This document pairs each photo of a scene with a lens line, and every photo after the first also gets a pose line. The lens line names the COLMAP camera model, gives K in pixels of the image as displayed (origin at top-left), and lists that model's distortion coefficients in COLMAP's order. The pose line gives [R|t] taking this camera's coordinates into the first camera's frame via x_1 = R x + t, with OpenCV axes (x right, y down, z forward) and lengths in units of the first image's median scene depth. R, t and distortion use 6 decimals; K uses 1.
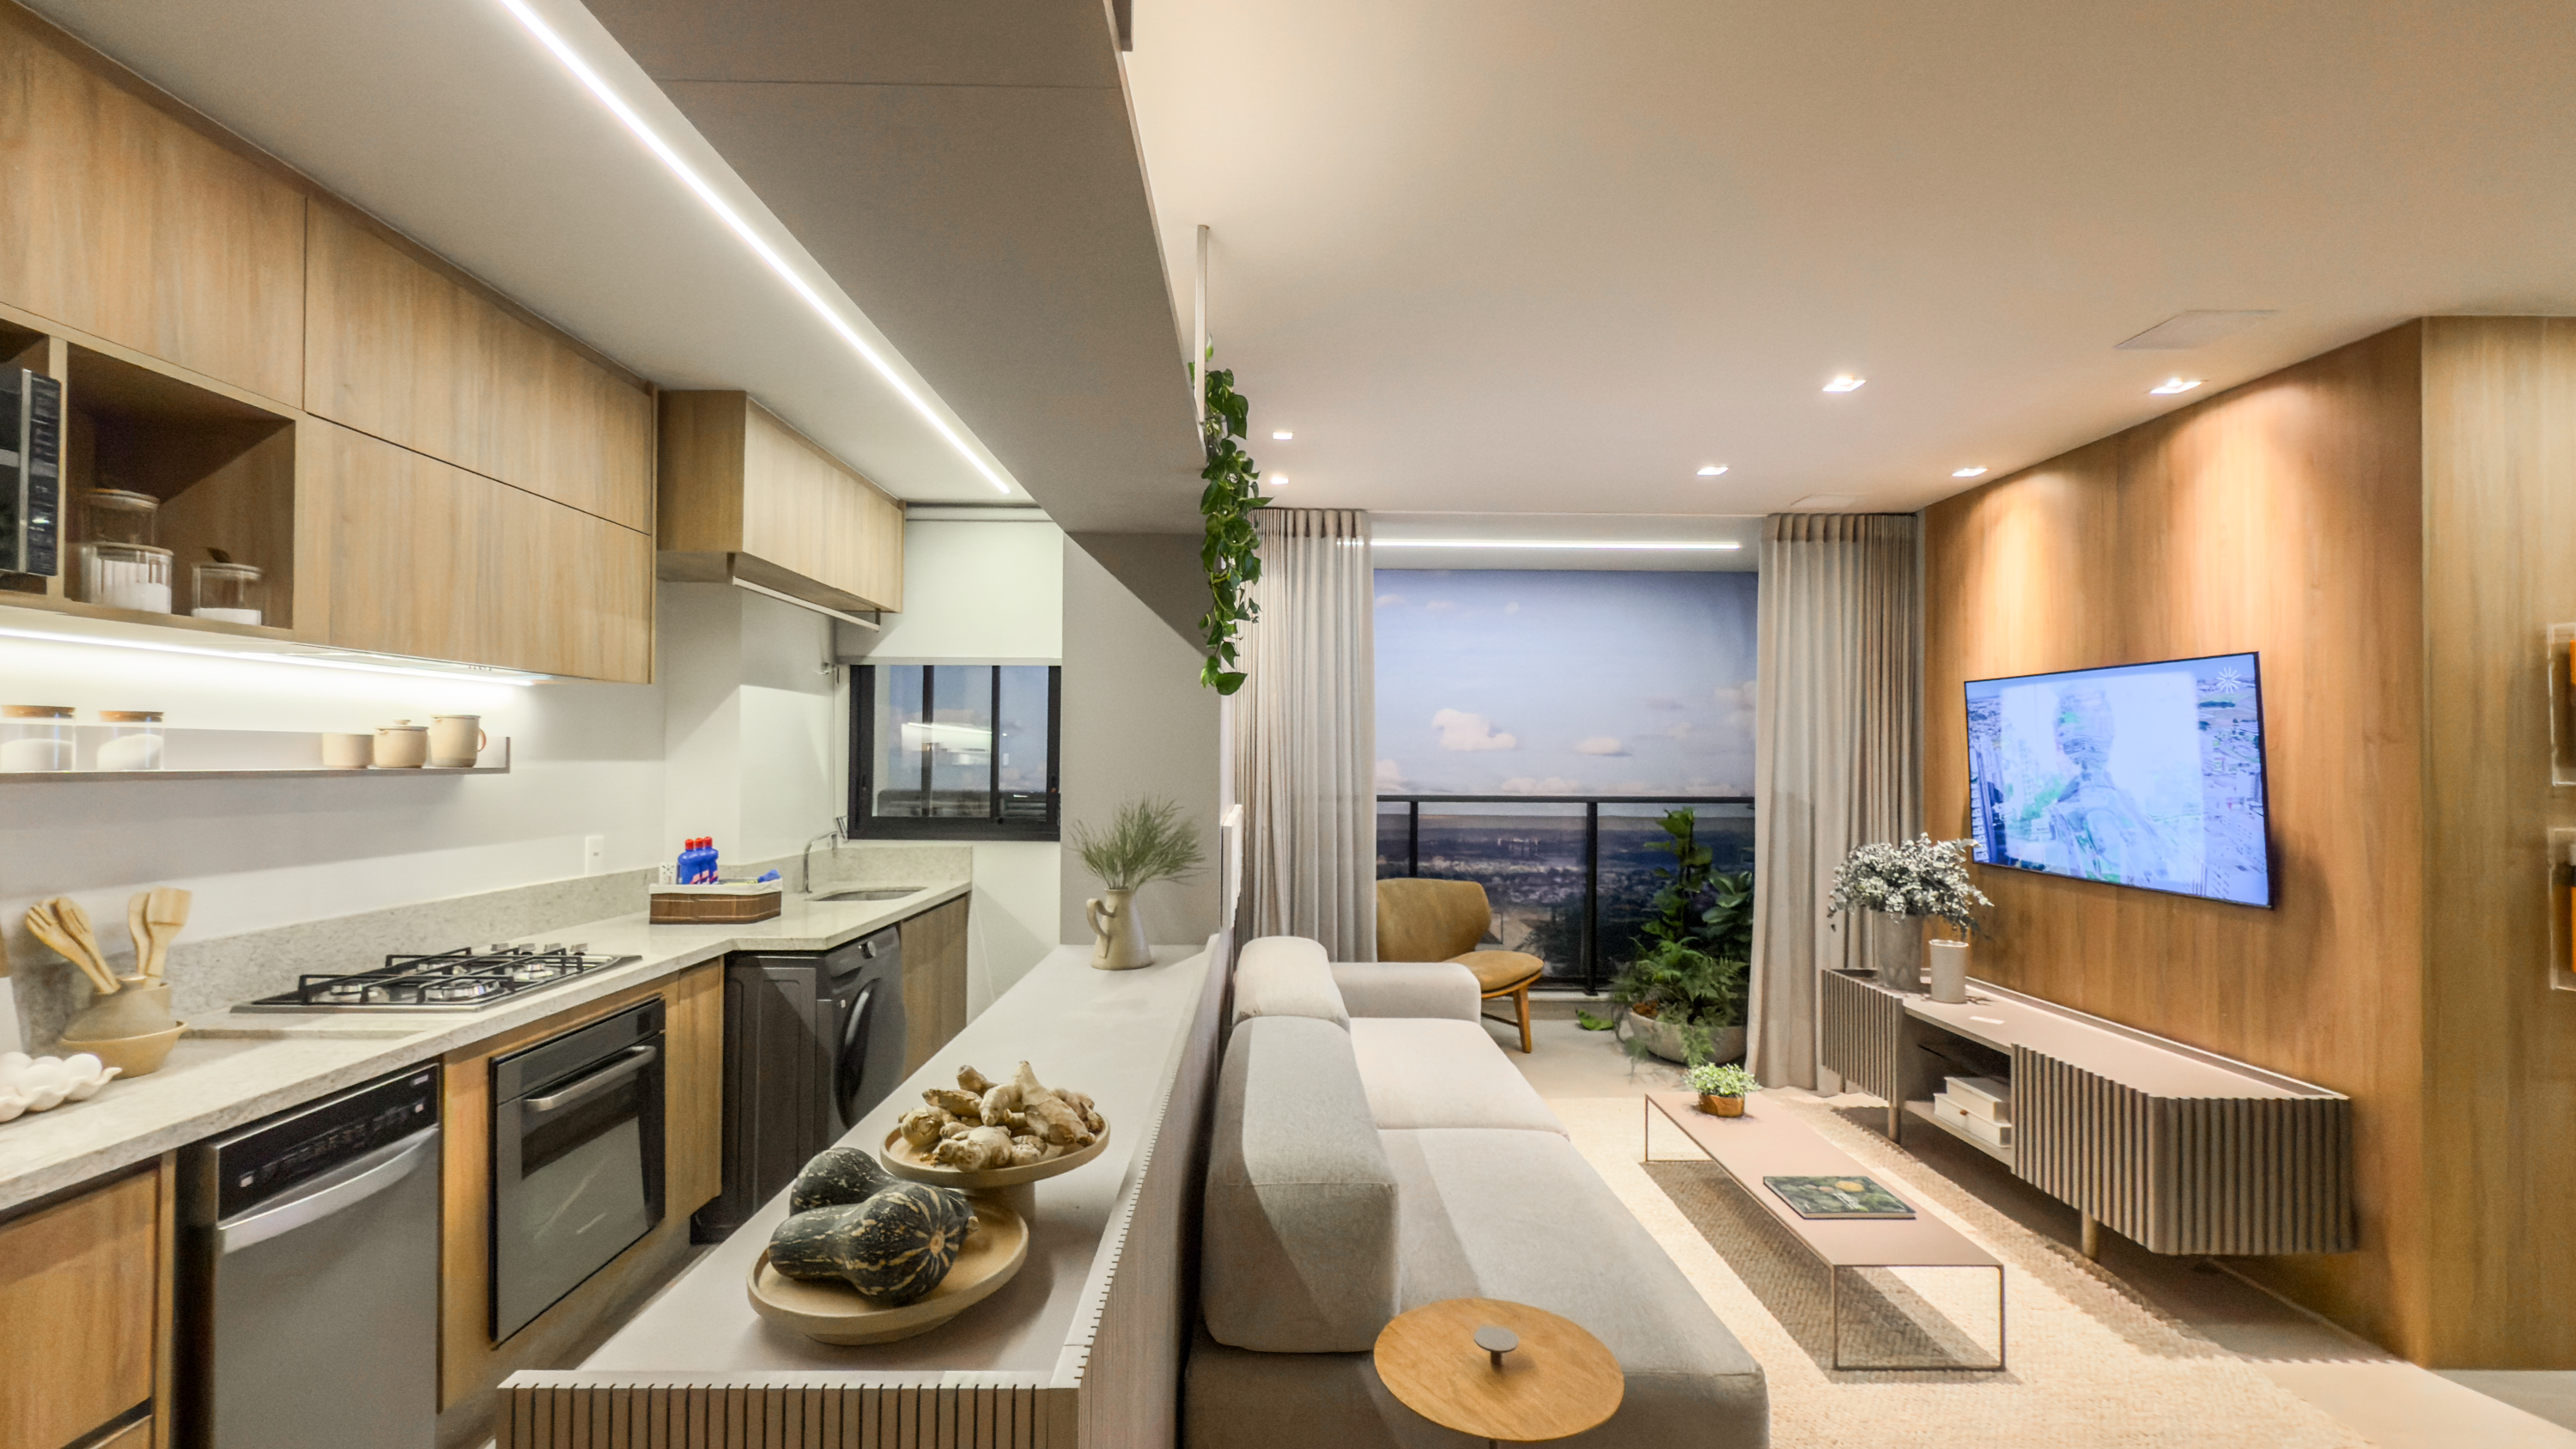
lens RADIAL K [[1067.9, 0, 1288.0], [0, 1067.9, 746.4], [0, 0, 1]] dist [0.001049, 0.000010]
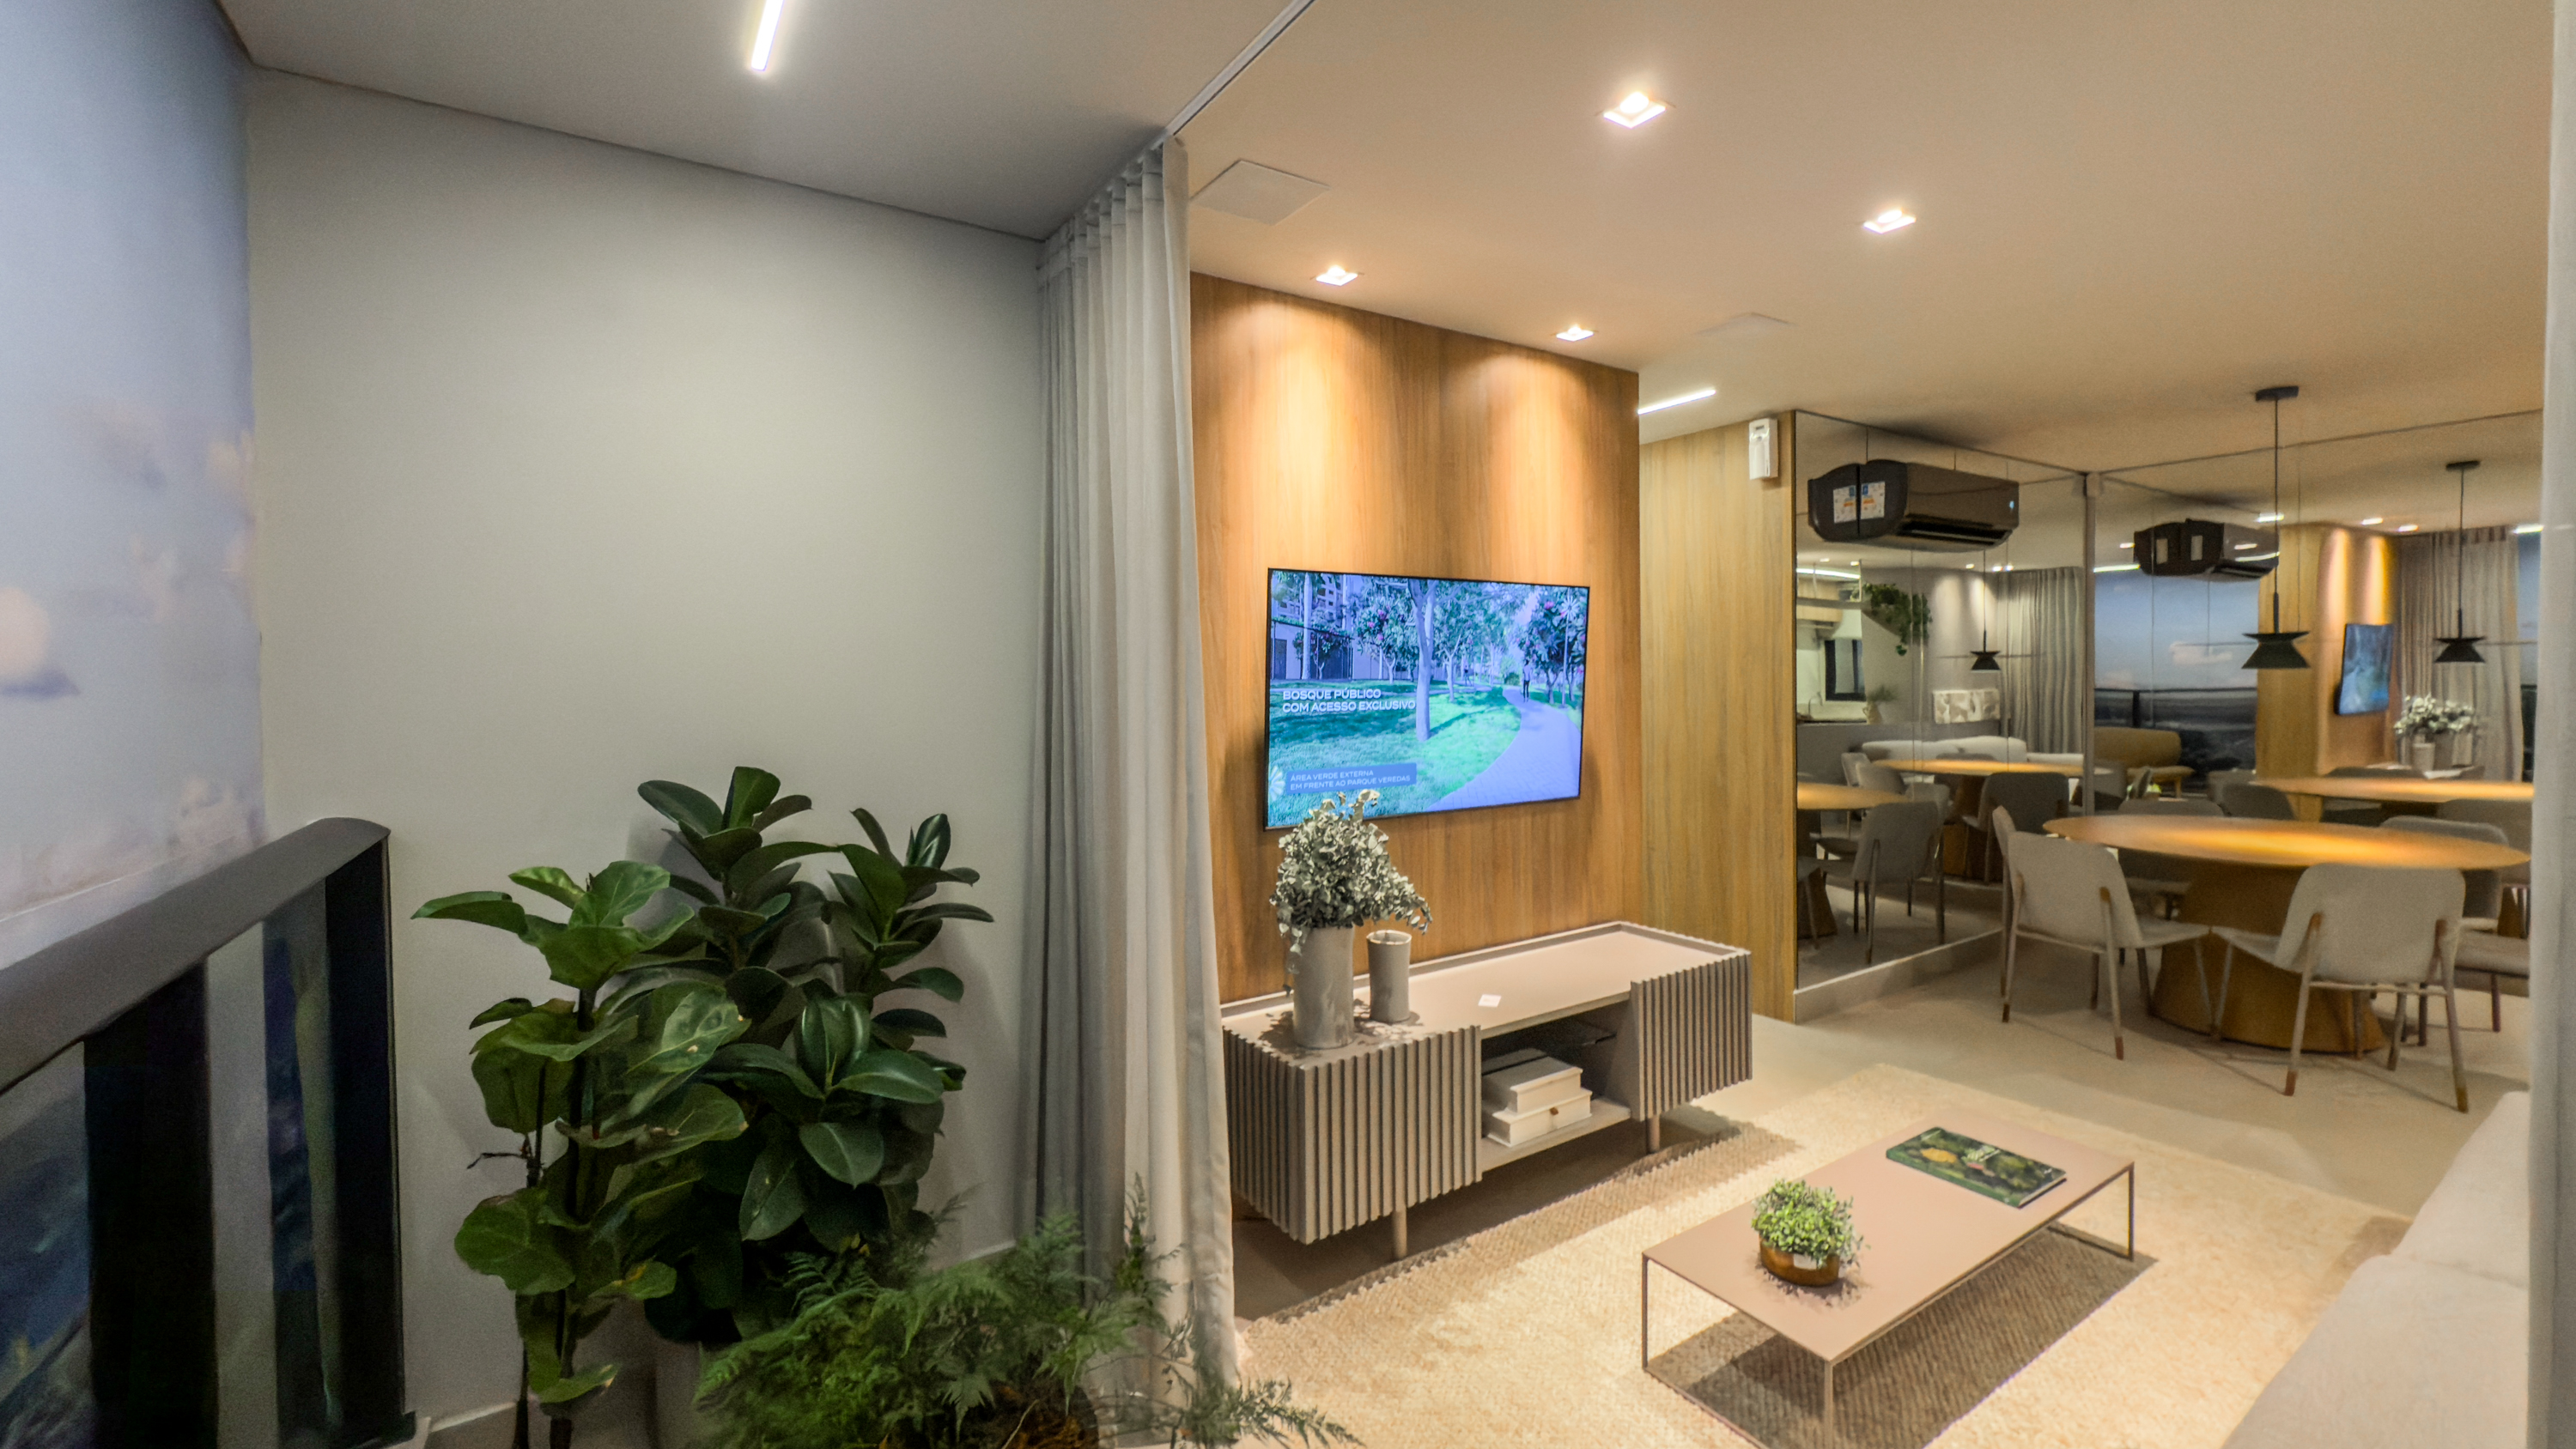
lens RADIAL K [[1040.0, 0, 1289.7], [0, 1040.0, 694.7], [0, 0, 1]] dist [0.001382, 0.000309]
pose [[-0.534482, -0.014614, 0.845054, 0.084349], [0.000391, 0.999846, 0.017538, 0.012295], [-0.845180, 0.009704, -0.534394, 1.845440]]
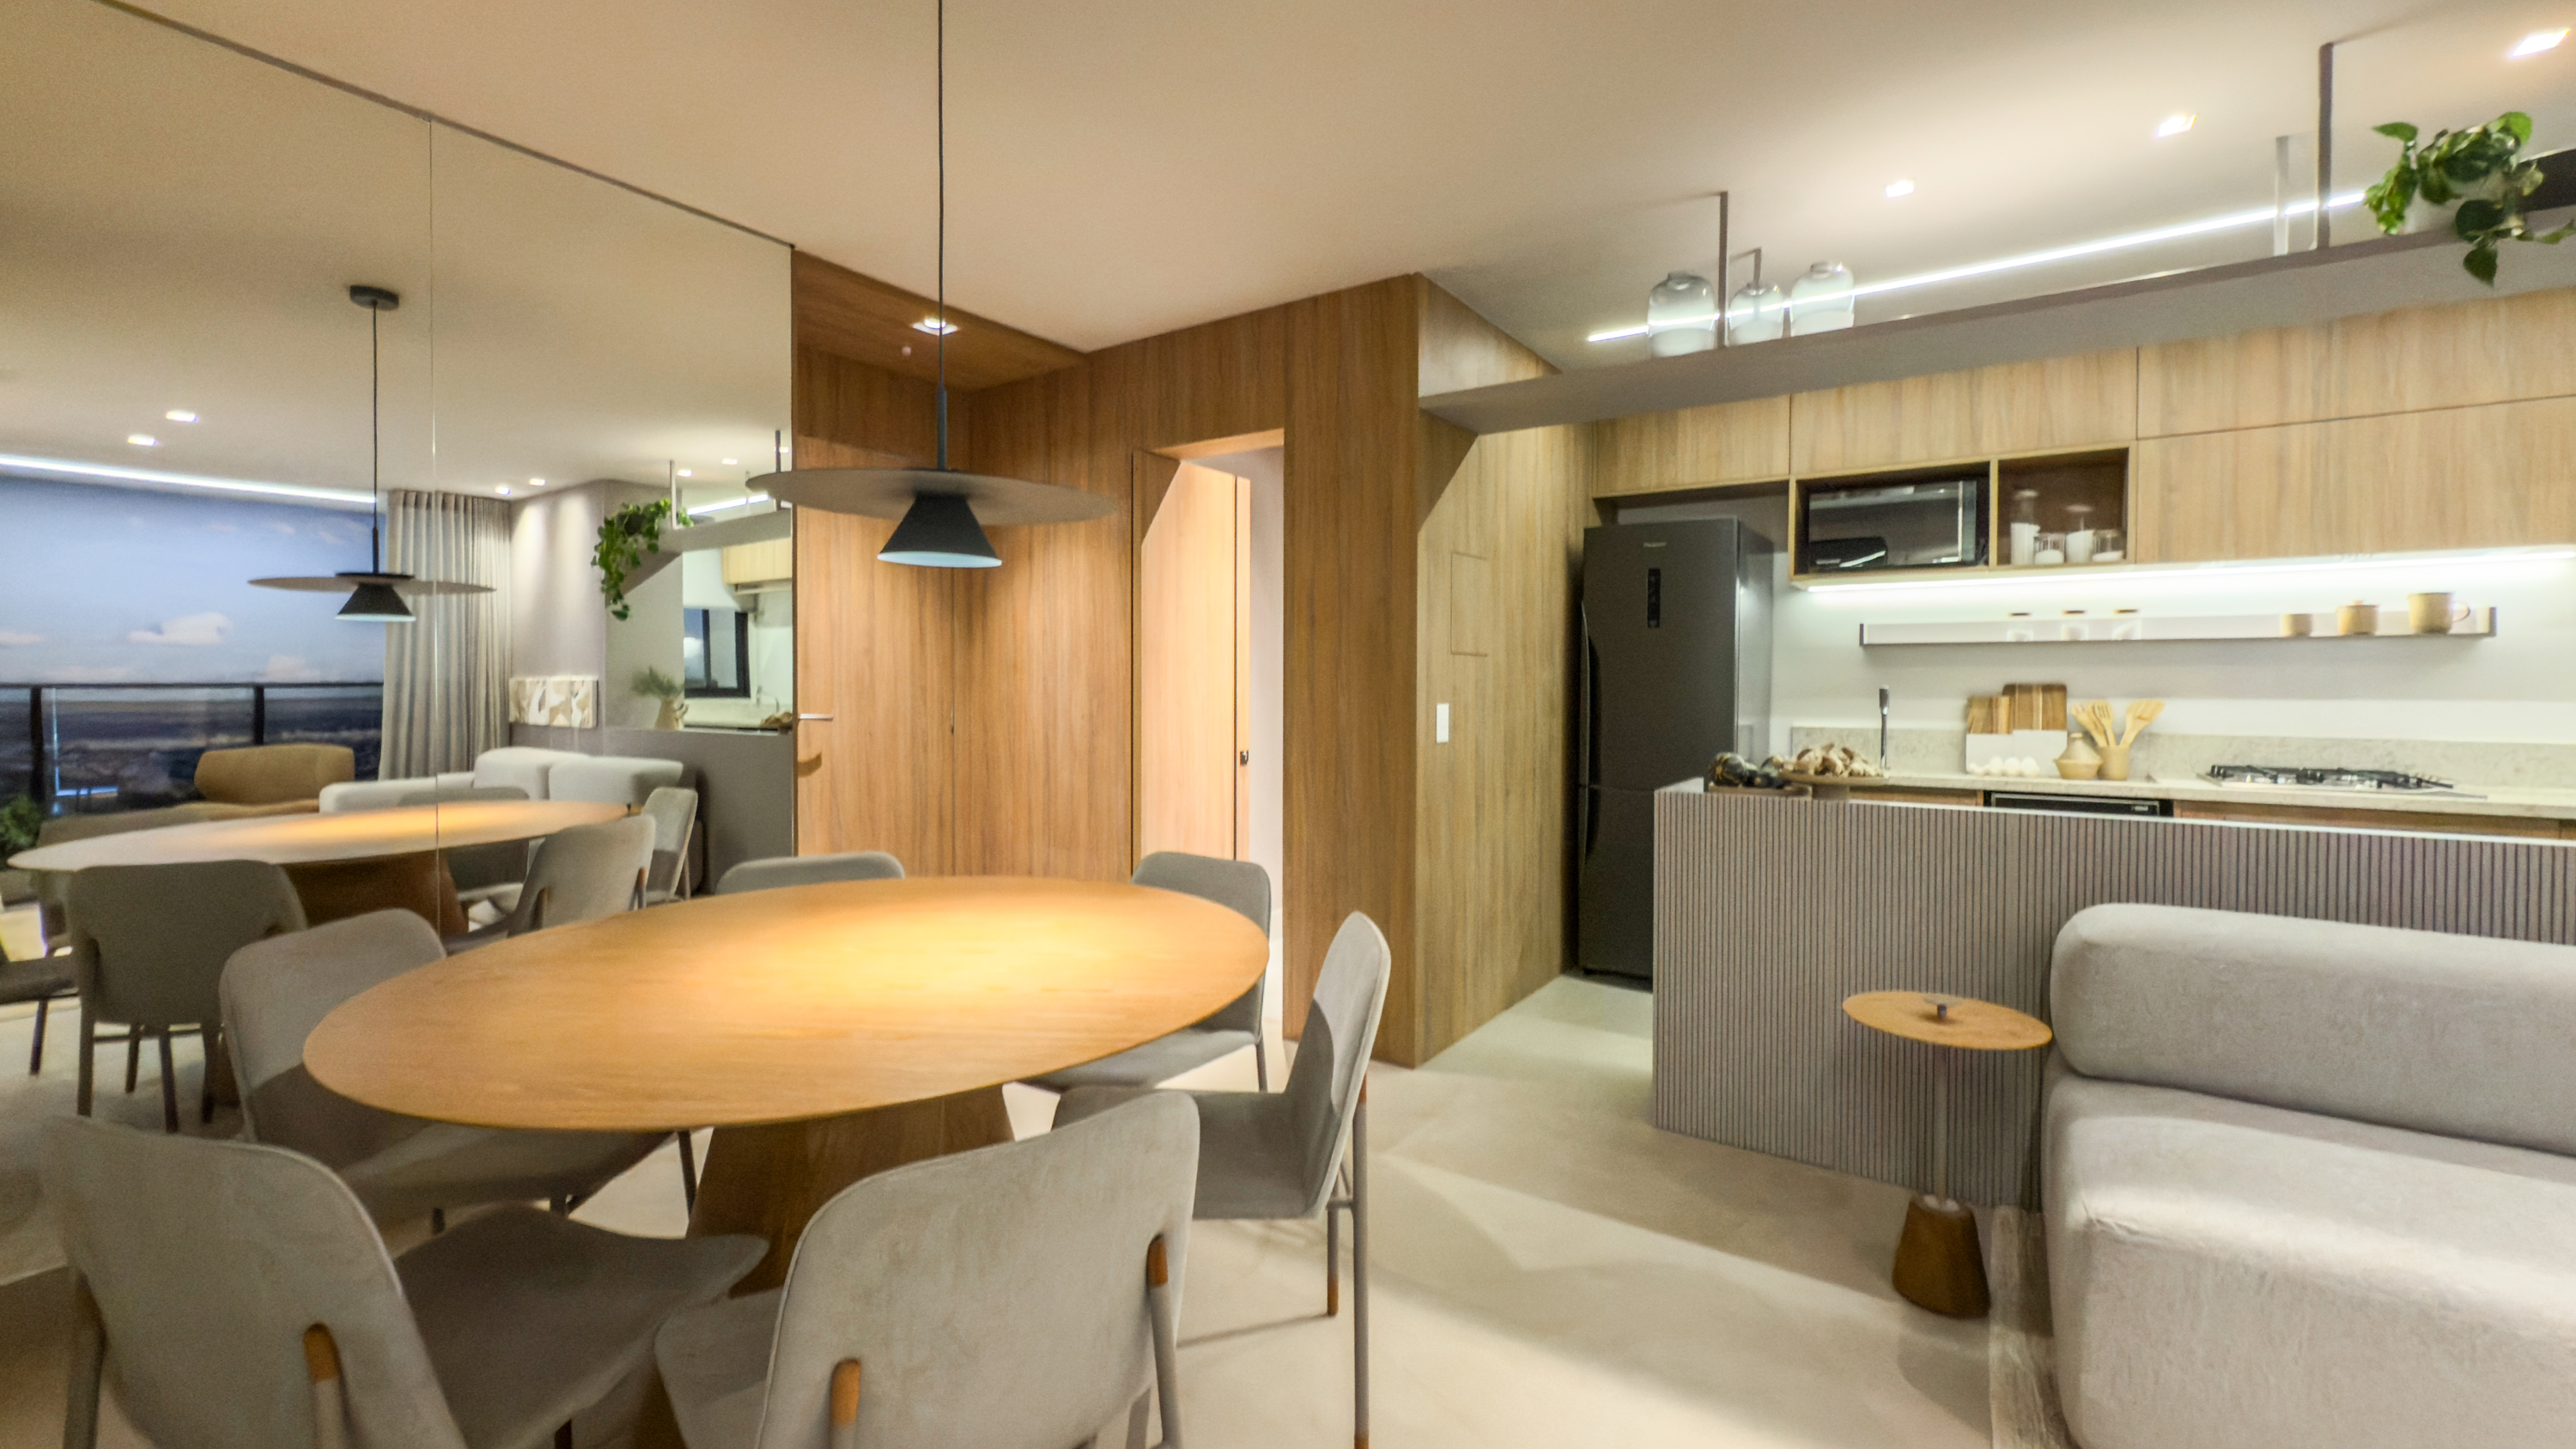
lens RADIAL K [[1040.3, 0, 1289.7], [0, 1040.3, 694.7], [0, 0, 1]] dist [0.001382, 0.000309]
pose [[-0.575337, 0.000827, -0.817916, 0.912642], [0.003104, 0.999994, -0.001173, 0.080948], [0.817911, -0.003214, -0.575336, 0.551312]]
